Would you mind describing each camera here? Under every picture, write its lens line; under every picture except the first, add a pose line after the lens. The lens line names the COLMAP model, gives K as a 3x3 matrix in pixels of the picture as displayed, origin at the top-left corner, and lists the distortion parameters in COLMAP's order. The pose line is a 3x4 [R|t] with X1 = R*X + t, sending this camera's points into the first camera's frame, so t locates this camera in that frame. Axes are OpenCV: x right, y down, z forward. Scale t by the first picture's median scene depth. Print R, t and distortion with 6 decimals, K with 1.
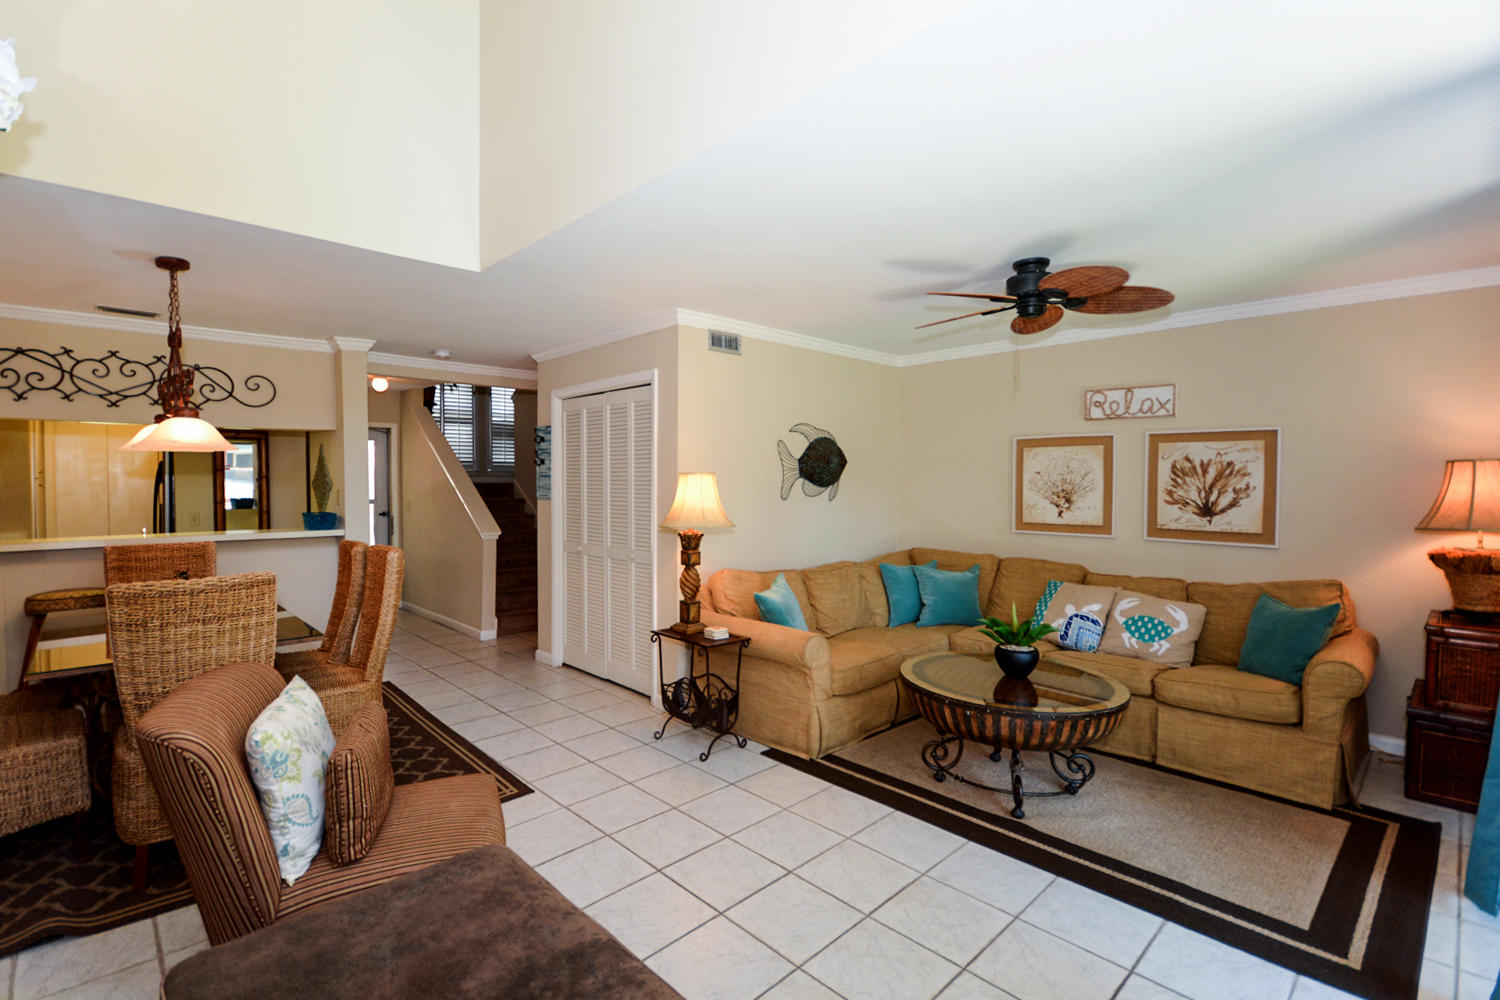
lens RADIAL K [[693.2, 0, 724.3], [0, 693.2, 495.5], [0, 0, 1]] dist [0.000608, -0.000468]
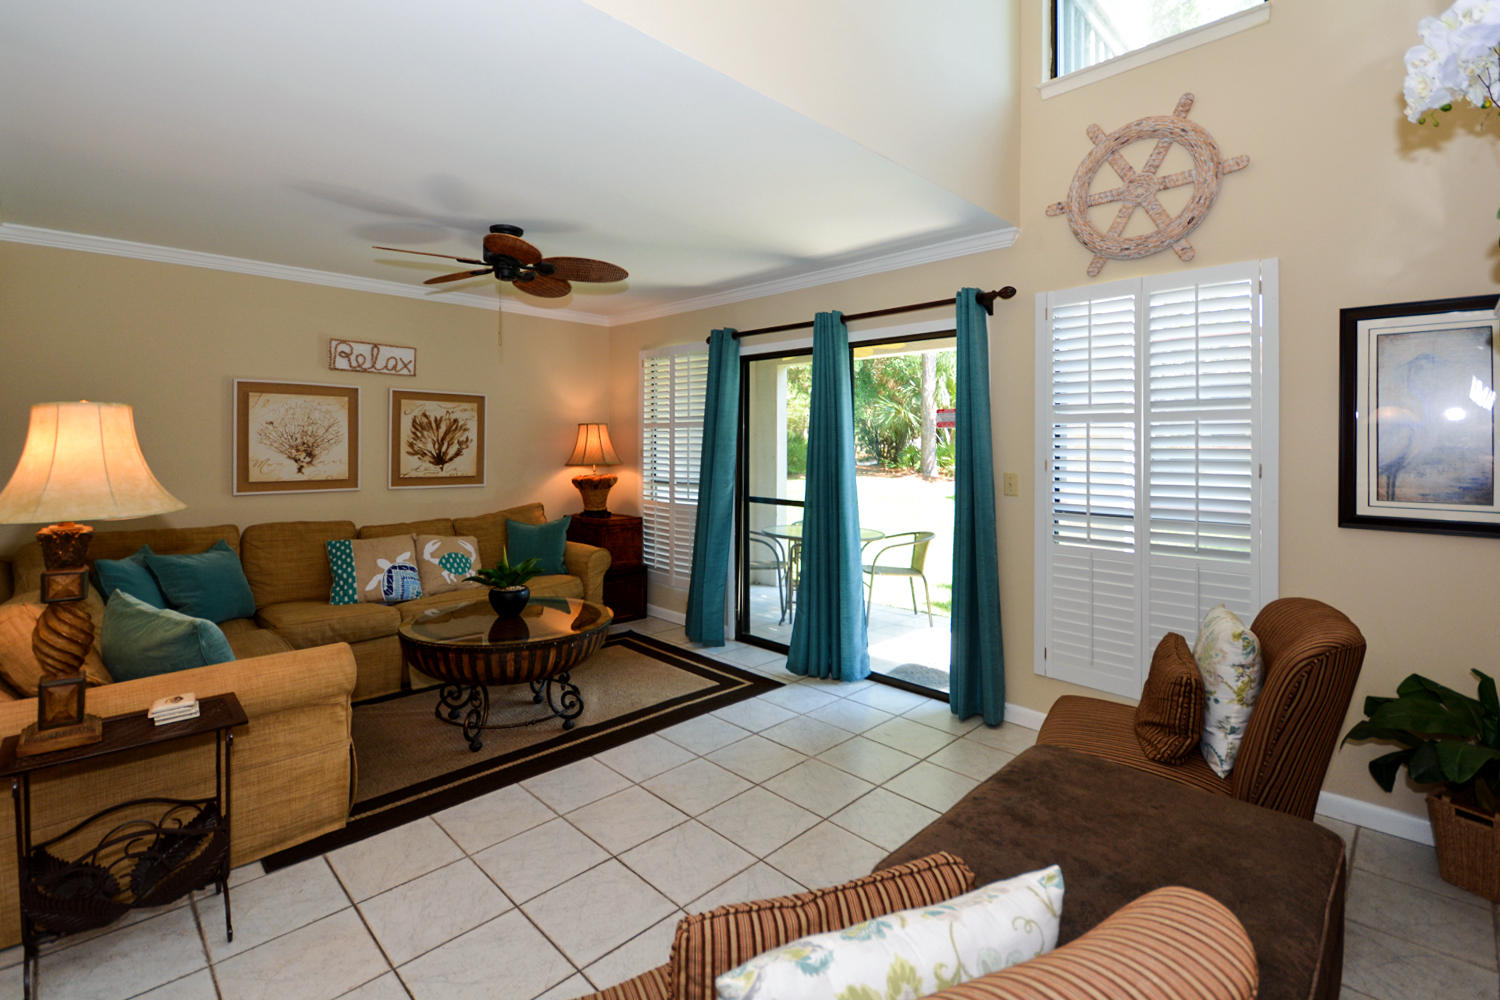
lens RADIAL K [[675.8, 0, 751.2], [0, 675.8, 451.9], [0, 0, 1]] dist [-0.001776, -0.007322]
pose [[-0.044578, -0.012153, 0.998932, -0.471834], [0.017796, 0.999758, 0.012957, 0.003117], [-0.998847, 0.018355, -0.044351, 0.512032]]
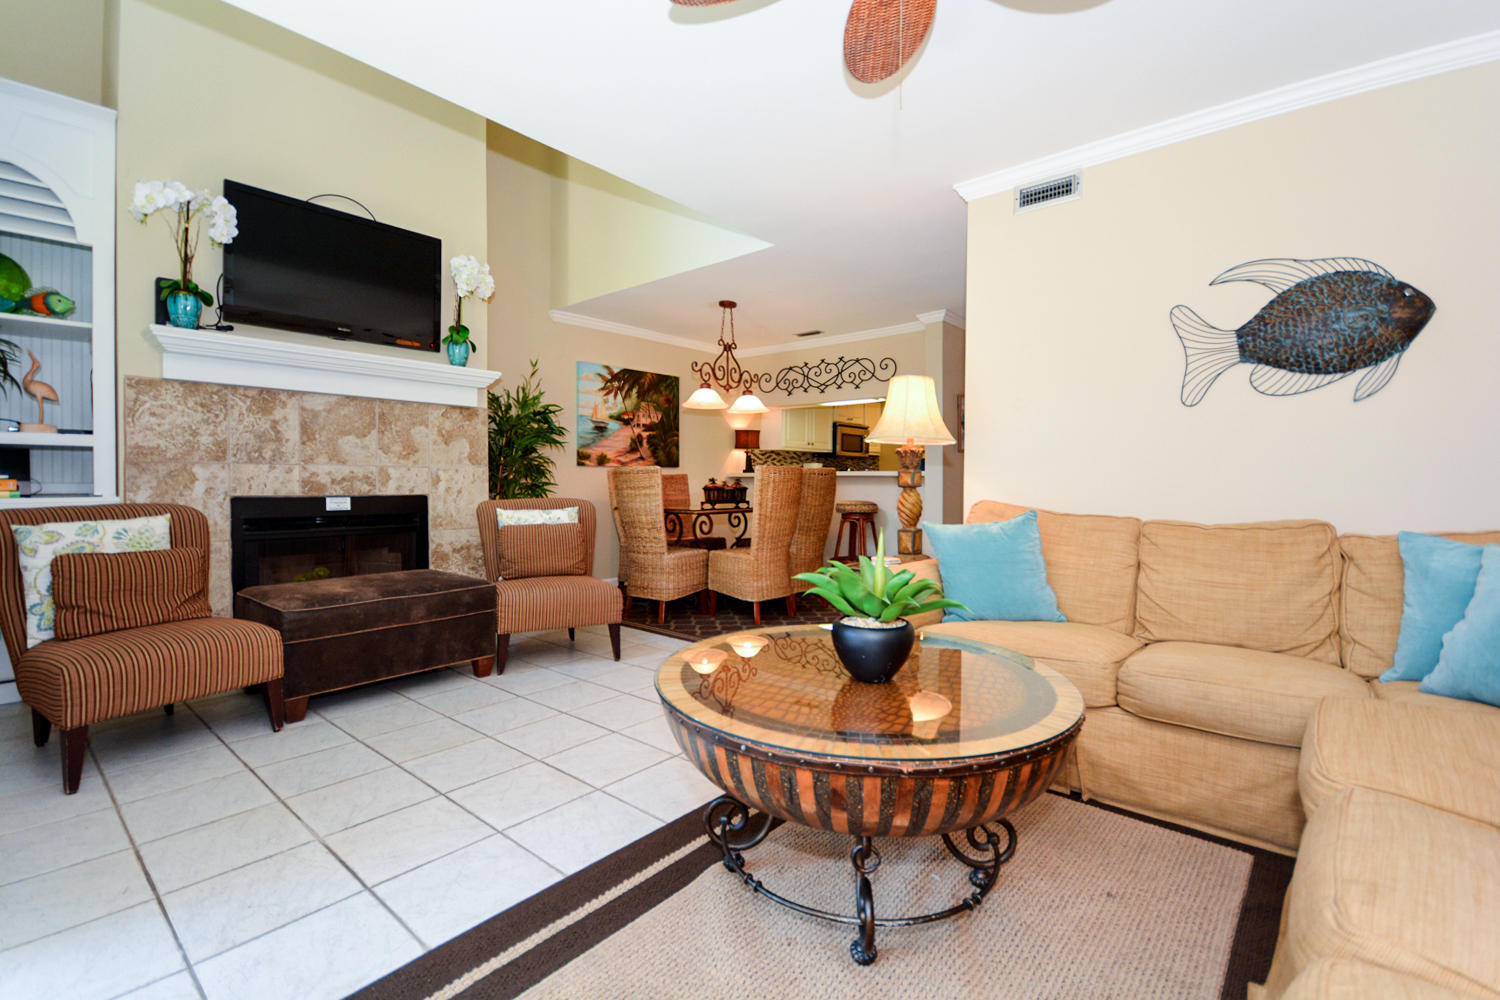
lens RADIAL K [[659.6, 0, 739.9], [0, 659.6, 486.7], [0, 0, 1]] dist [0.019278, -0.017394]
pose [[0.124901, 0.010693, -0.992112, 0.671410], [-0.023946, 0.999683, 0.007760, 0.089862], [0.991880, 0.022788, 0.125118, 0.627774]]
